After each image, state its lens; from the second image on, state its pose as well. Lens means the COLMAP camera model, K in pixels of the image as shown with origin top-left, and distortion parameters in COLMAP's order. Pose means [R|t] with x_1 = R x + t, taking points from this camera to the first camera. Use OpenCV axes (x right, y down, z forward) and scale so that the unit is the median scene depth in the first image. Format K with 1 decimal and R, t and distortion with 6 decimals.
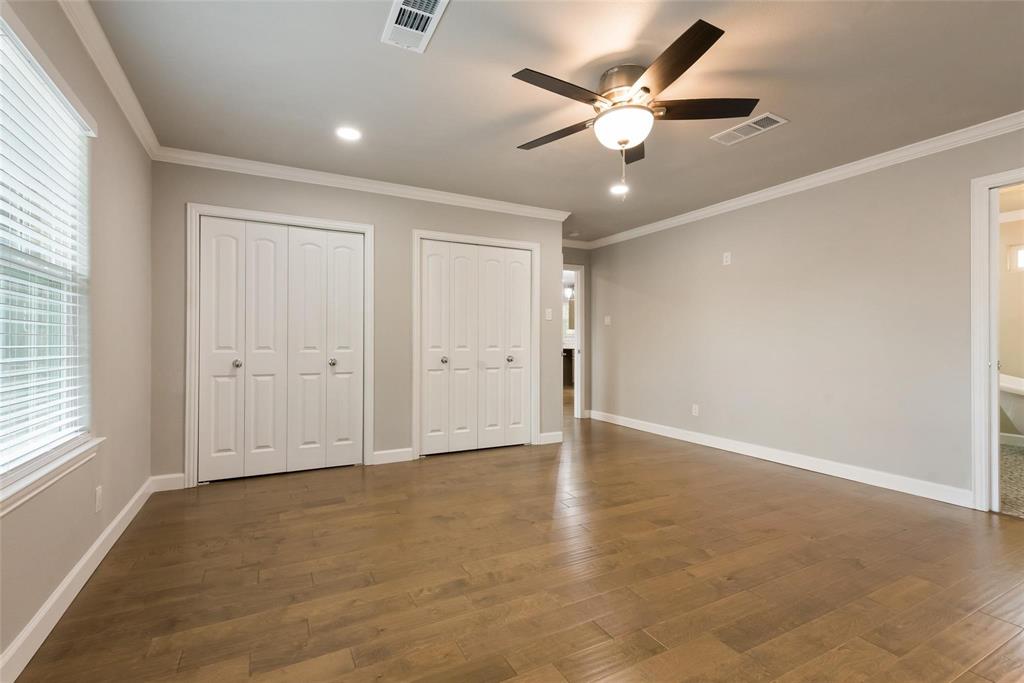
lens RADIAL K [[437.6, 0, 512.0], [0, 437.6, 336.9], [0, 0, 1]] dist [0.012624, -0.000148]
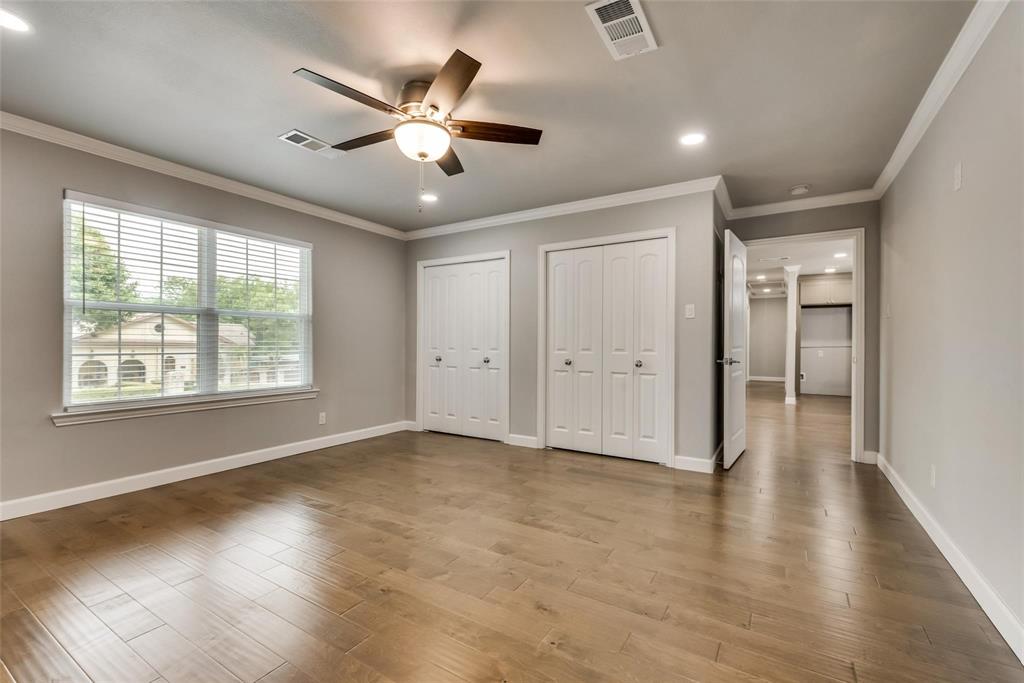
lens RADIAL K [[429.9, 0, 512.0], [0, 429.9, 341.5], [0, 0, 1]] dist [0.008051, -0.000154]
pose [[0.537357, -0.003397, -0.843348, 0.697630], [0.007354, 0.999973, 0.000657, 0.001862], [0.843323, -0.006555, 0.537367, 0.353081]]
